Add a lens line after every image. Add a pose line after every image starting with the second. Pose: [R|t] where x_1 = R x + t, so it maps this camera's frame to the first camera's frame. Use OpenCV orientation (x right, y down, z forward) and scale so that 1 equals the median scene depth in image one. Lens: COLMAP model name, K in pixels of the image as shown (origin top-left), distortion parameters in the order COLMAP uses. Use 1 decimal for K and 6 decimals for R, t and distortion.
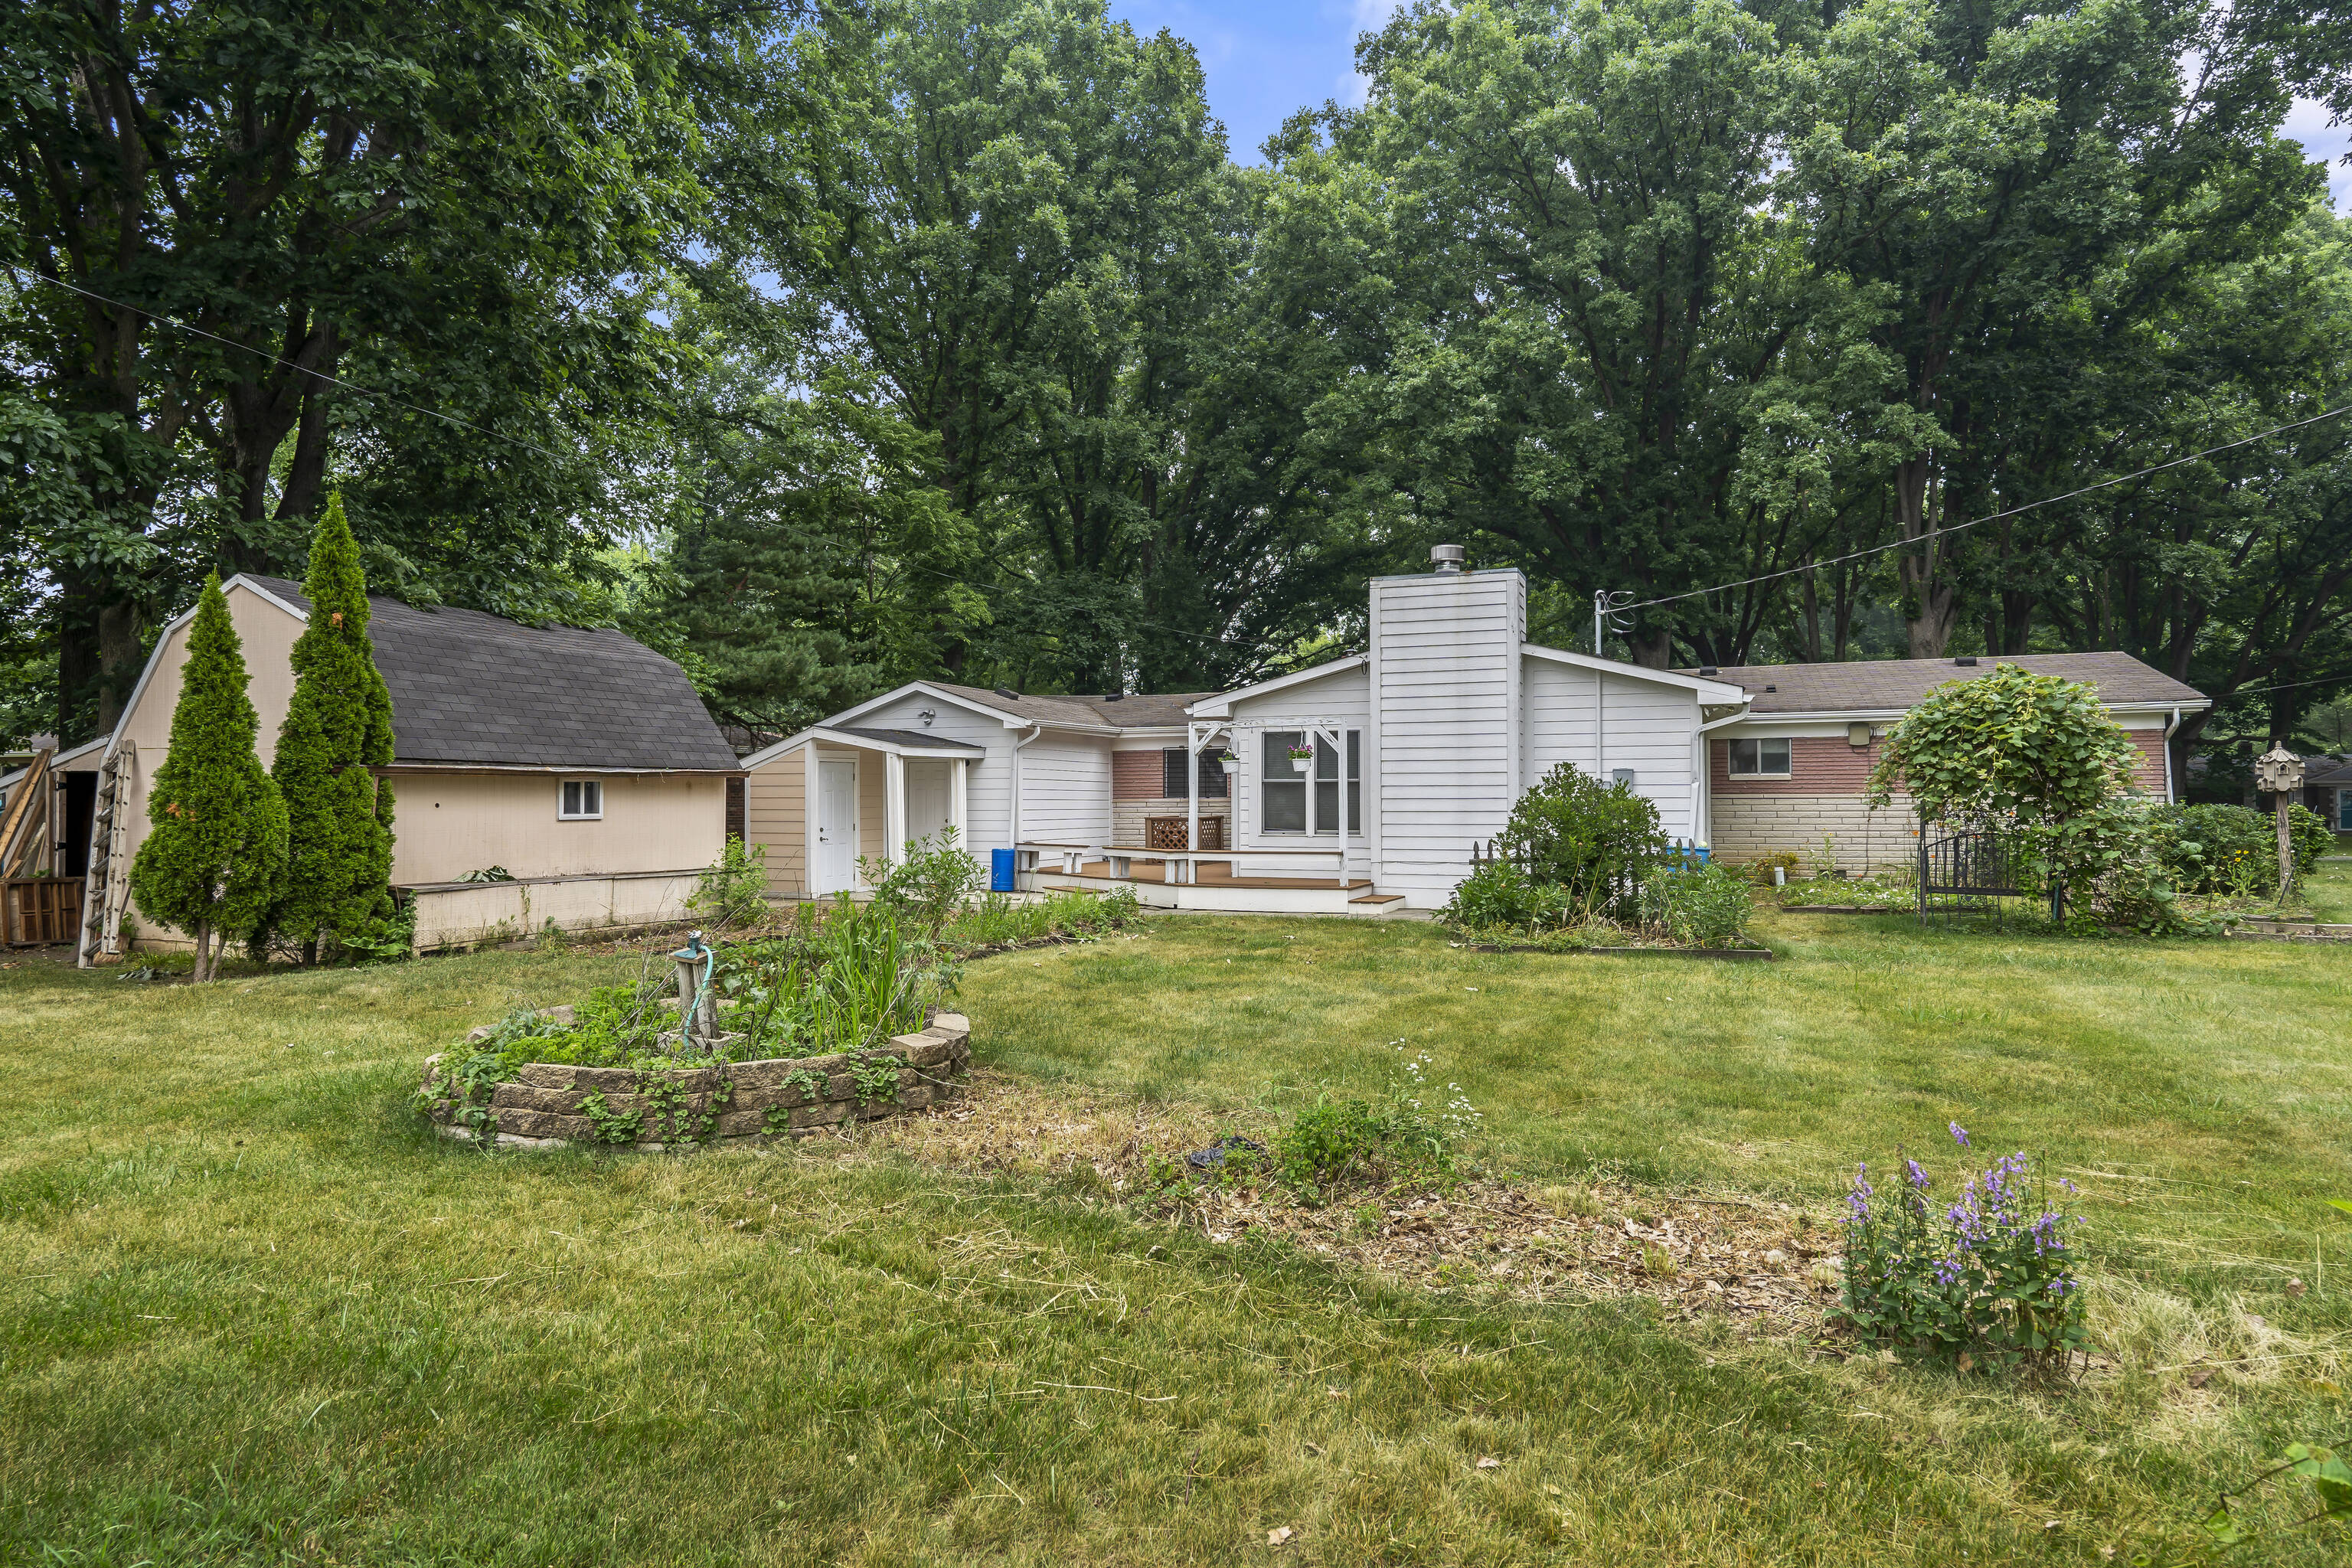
lens RADIAL K [[1384.5, 0, 1158.4], [0, 1384.5, 798.7], [0, 0, 1]] dist [-0.002661, -0.002078]
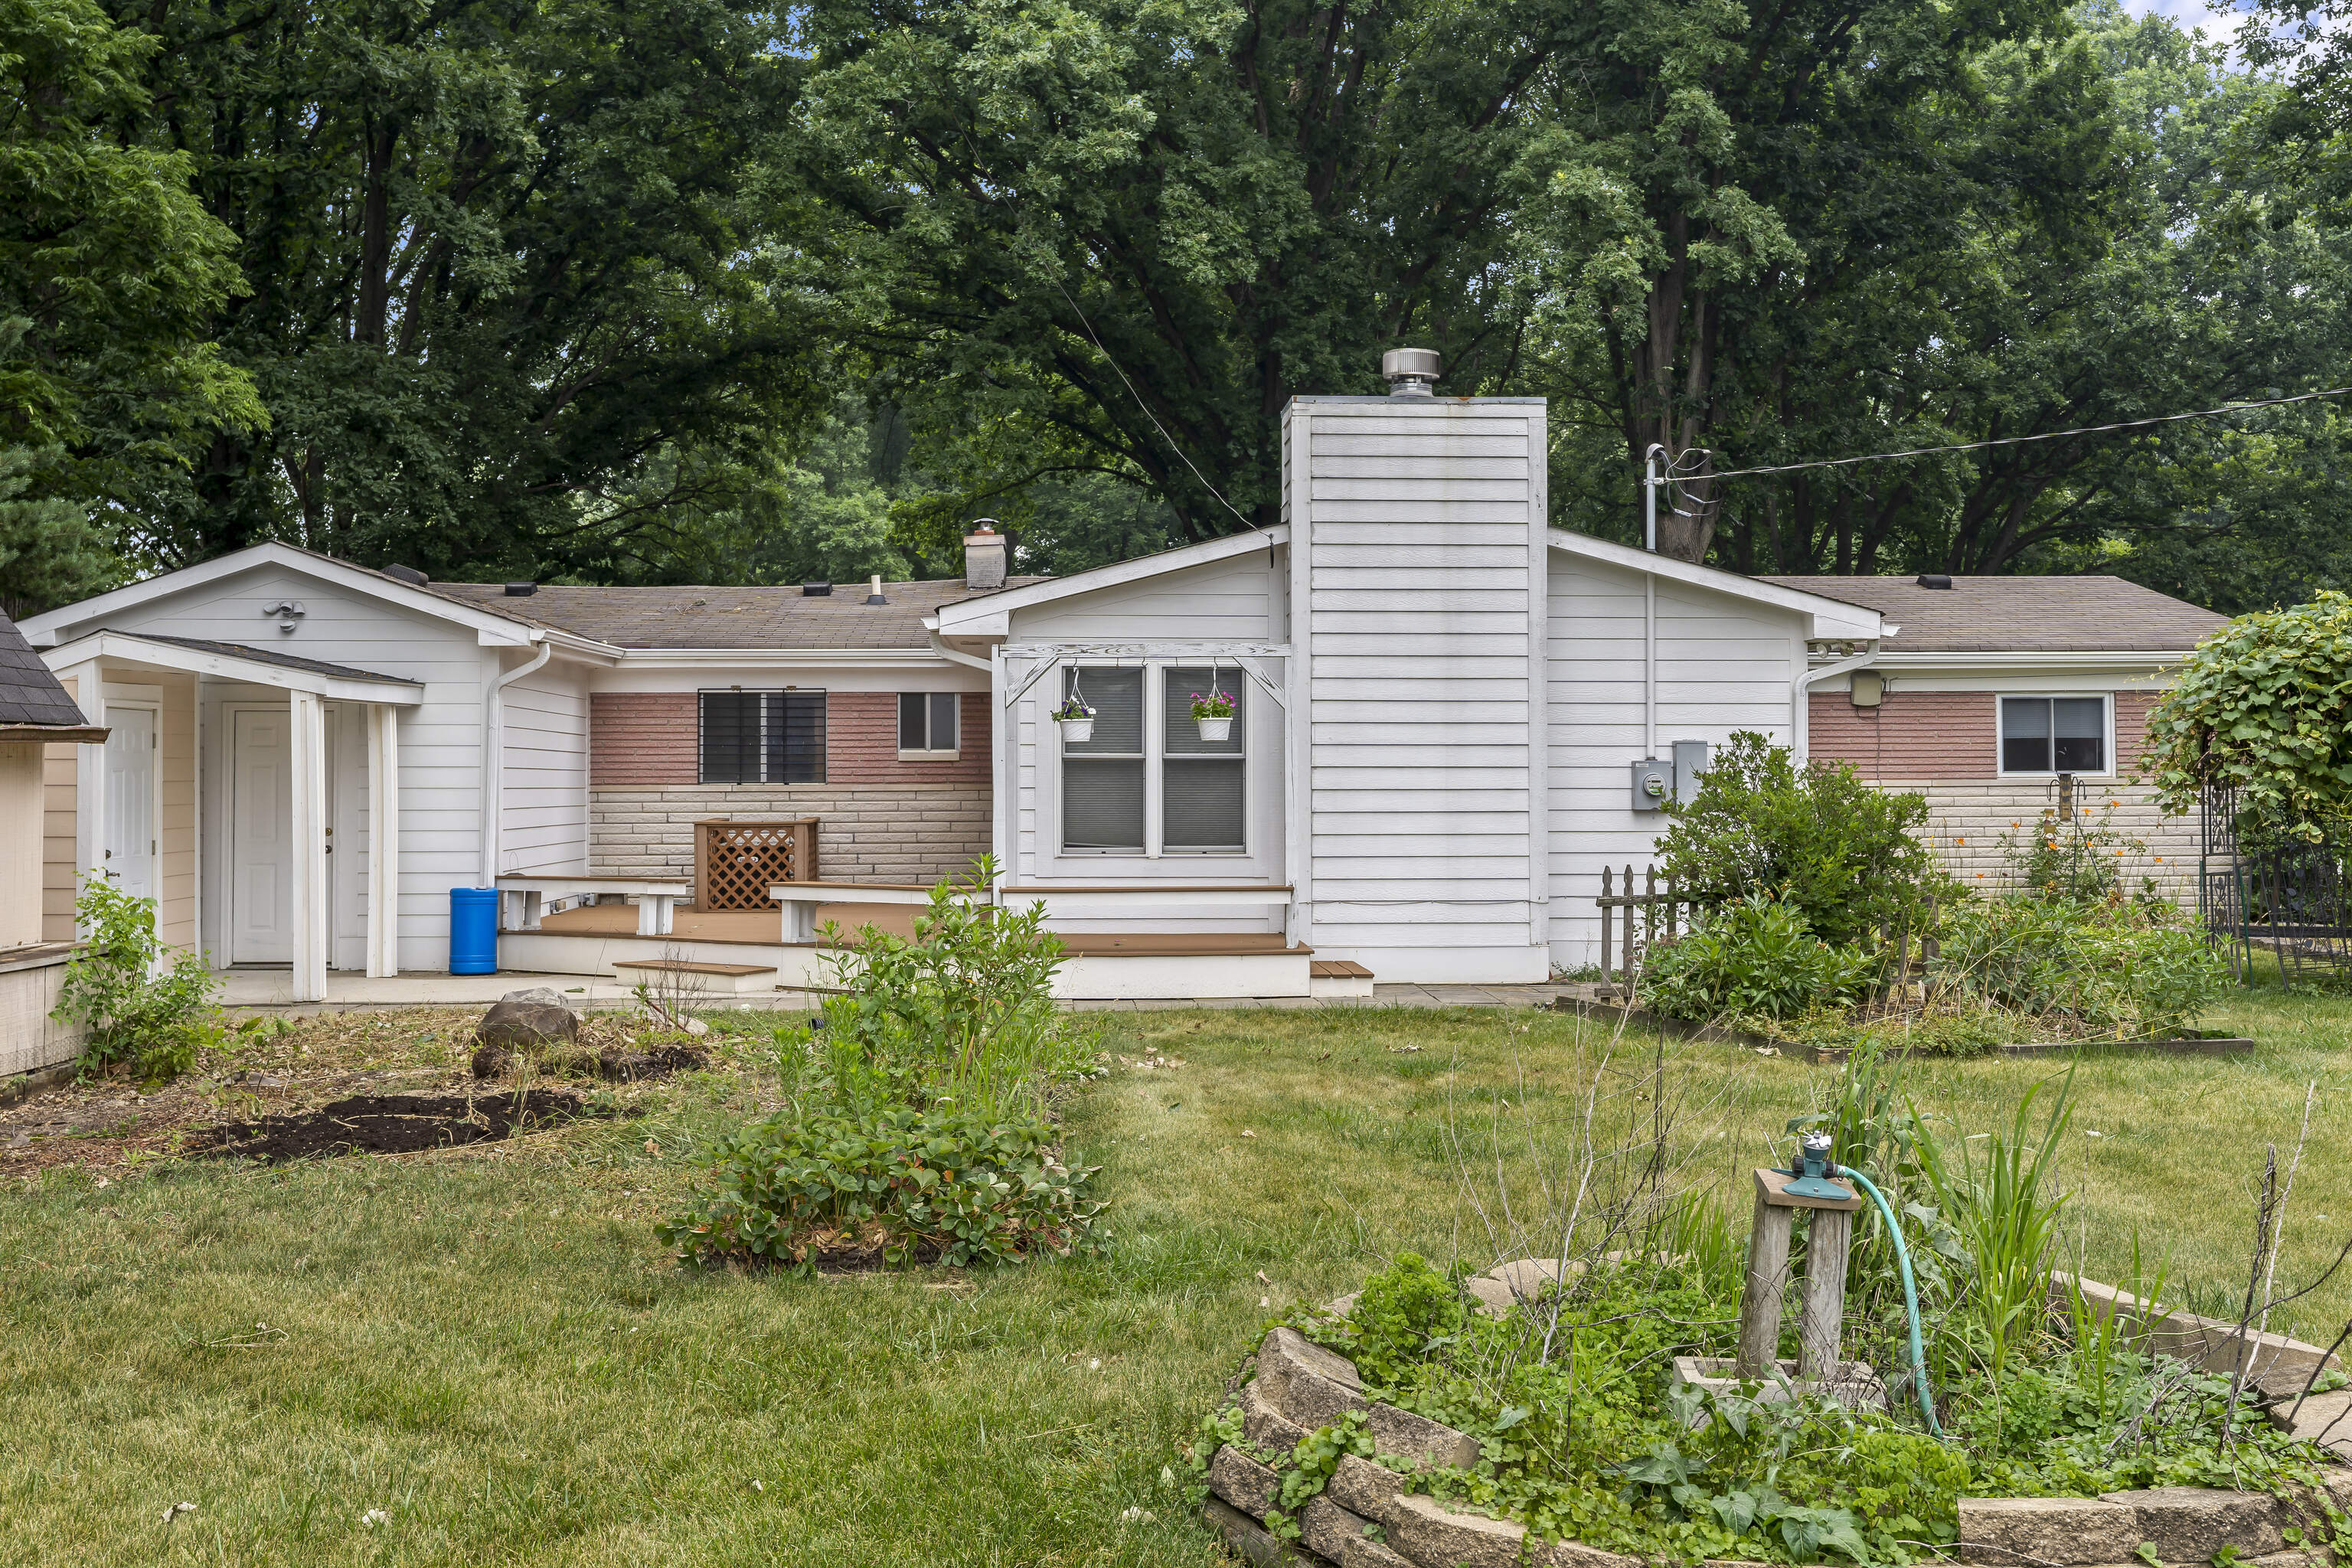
lens RADIAL K [[2350.6, 0, 1182.2], [0, 2350.6, 774.7], [0, 0, 1]] dist [-0.001197, 0.000000]
pose [[0.904945, 0.002884, 0.425519, -0.277238], [-0.002399, 0.999996, -0.001676, -0.004062], [-0.425522, 0.000496, 0.904948, 0.148550]]
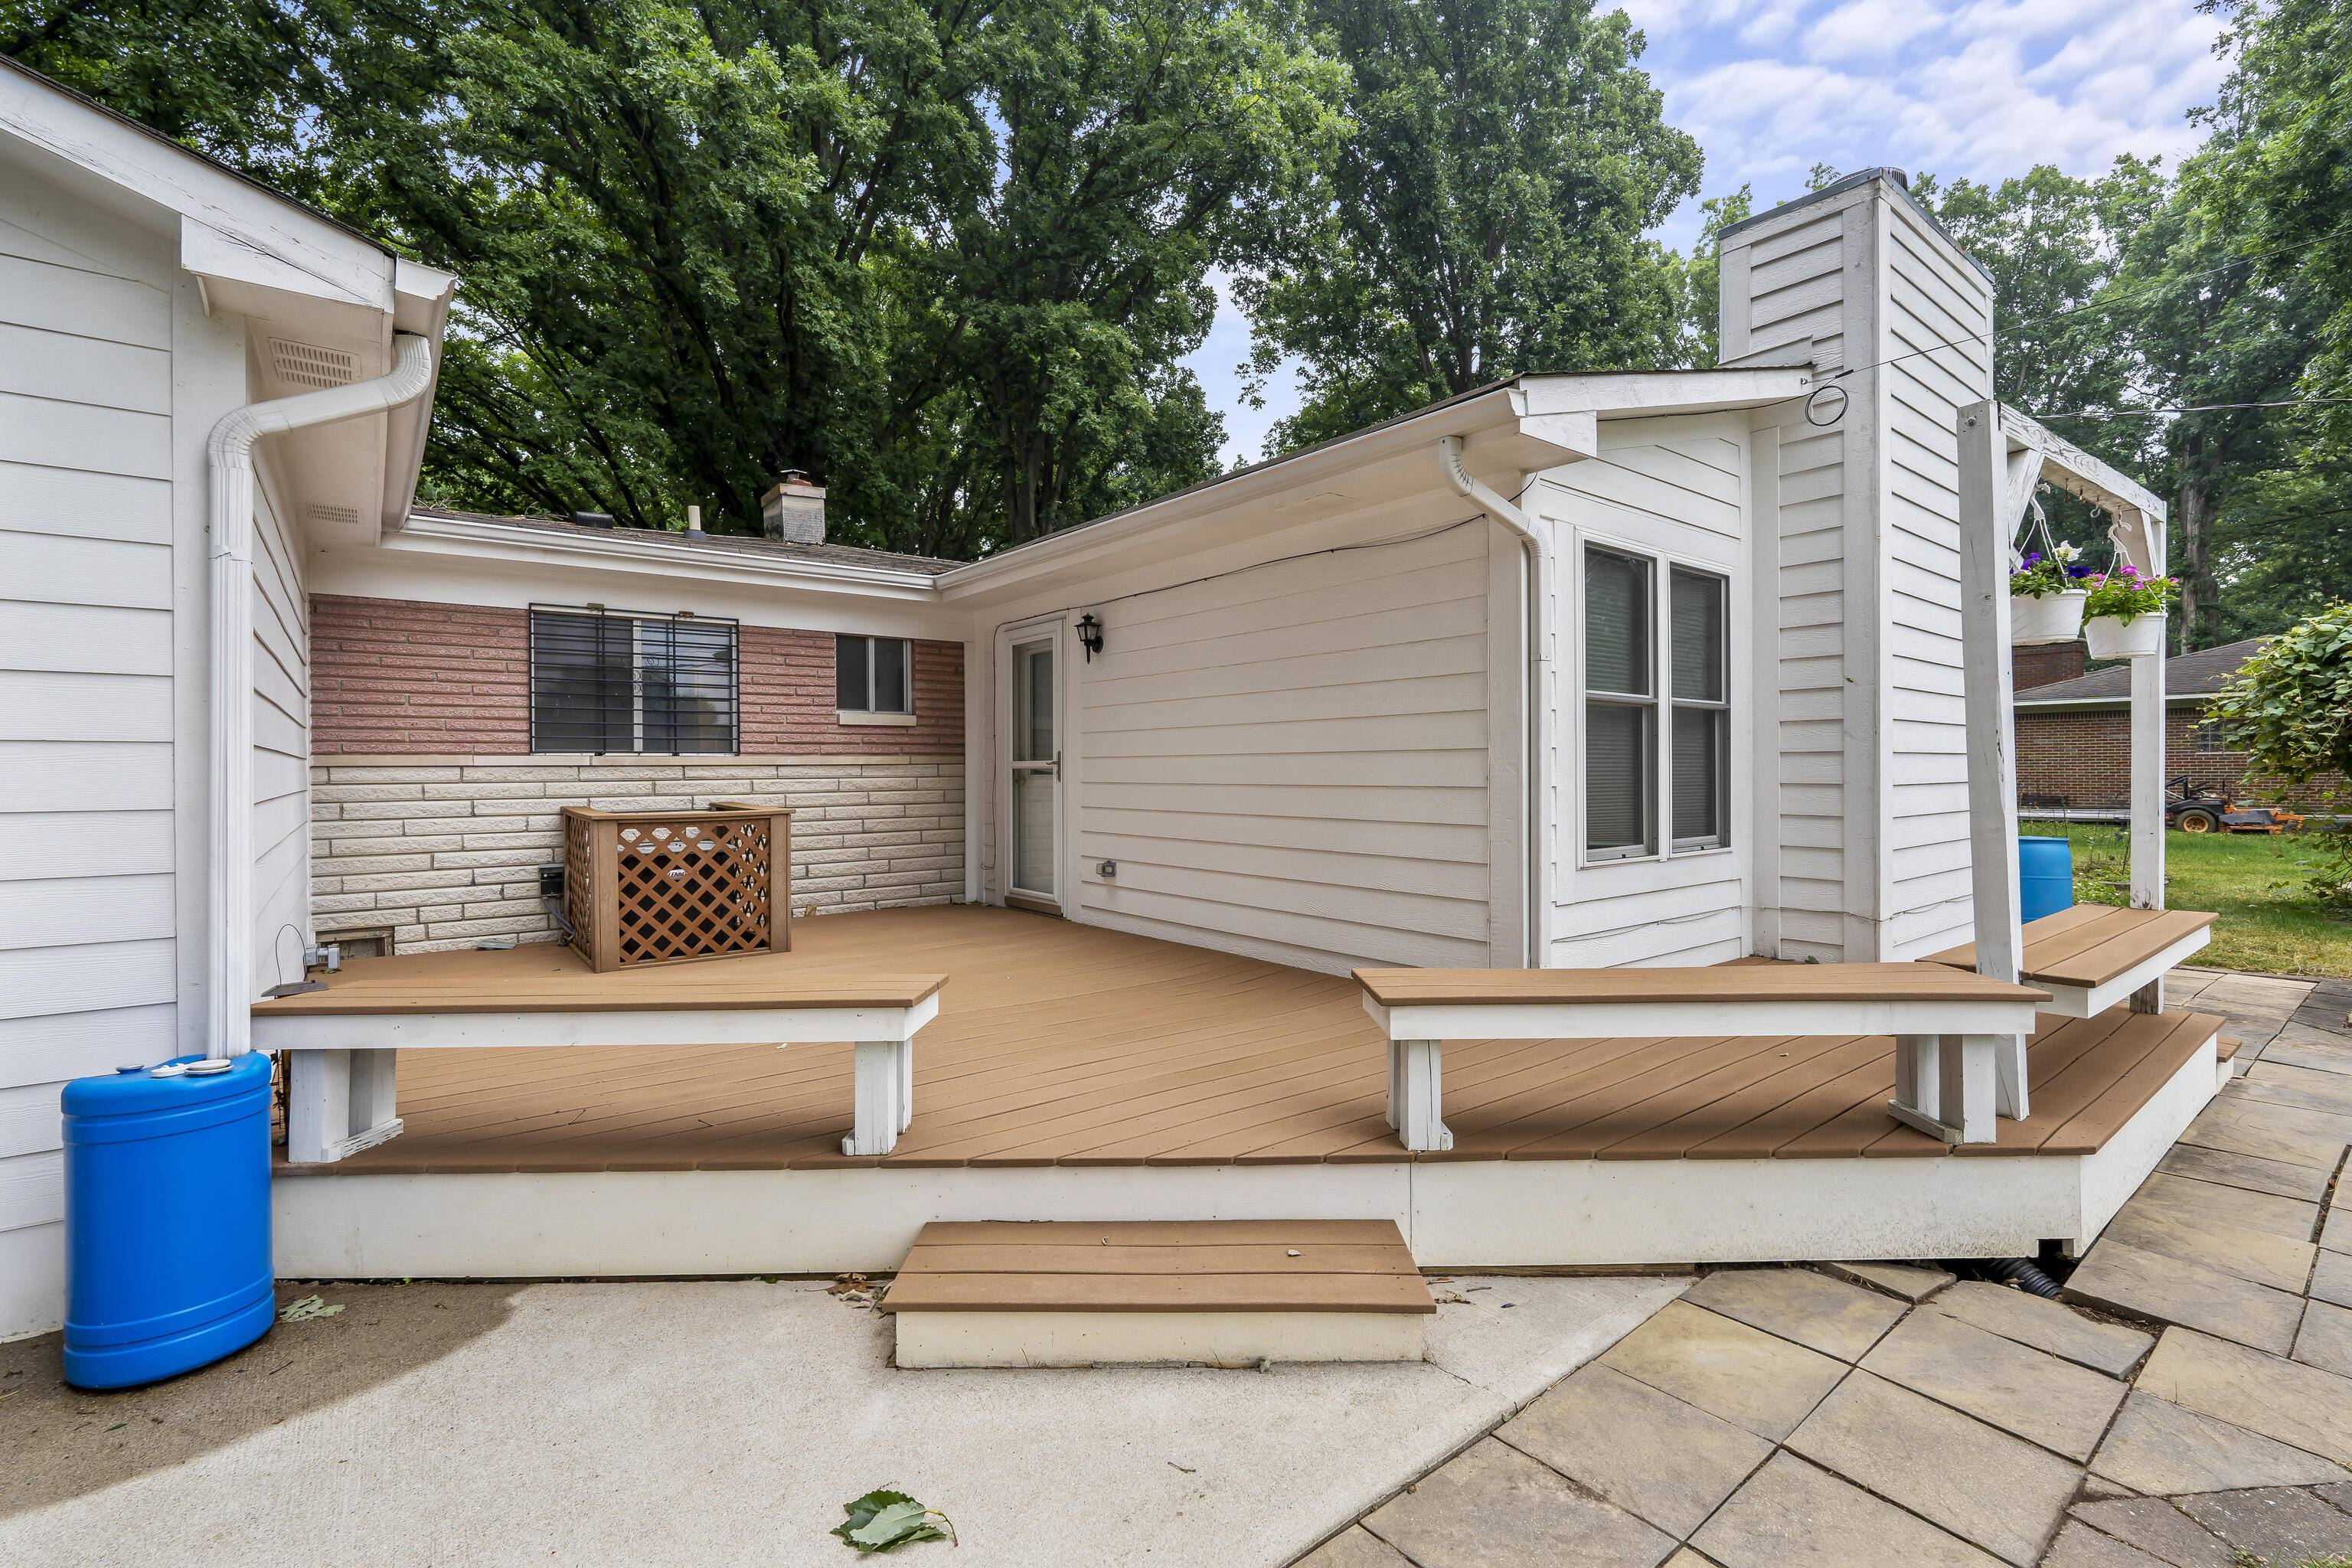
lens RADIAL K [[1052.8, 0, 1192.9], [0, 1052.8, 778.5], [0, 0, 1]] dist [-0.006796, 0.001117]
pose [[0.499486, -0.006156, 0.866300, -0.179314], [-0.000227, 0.999974, 0.007237, 0.004730], [-0.866322, -0.003811, 0.499472, 0.969176]]
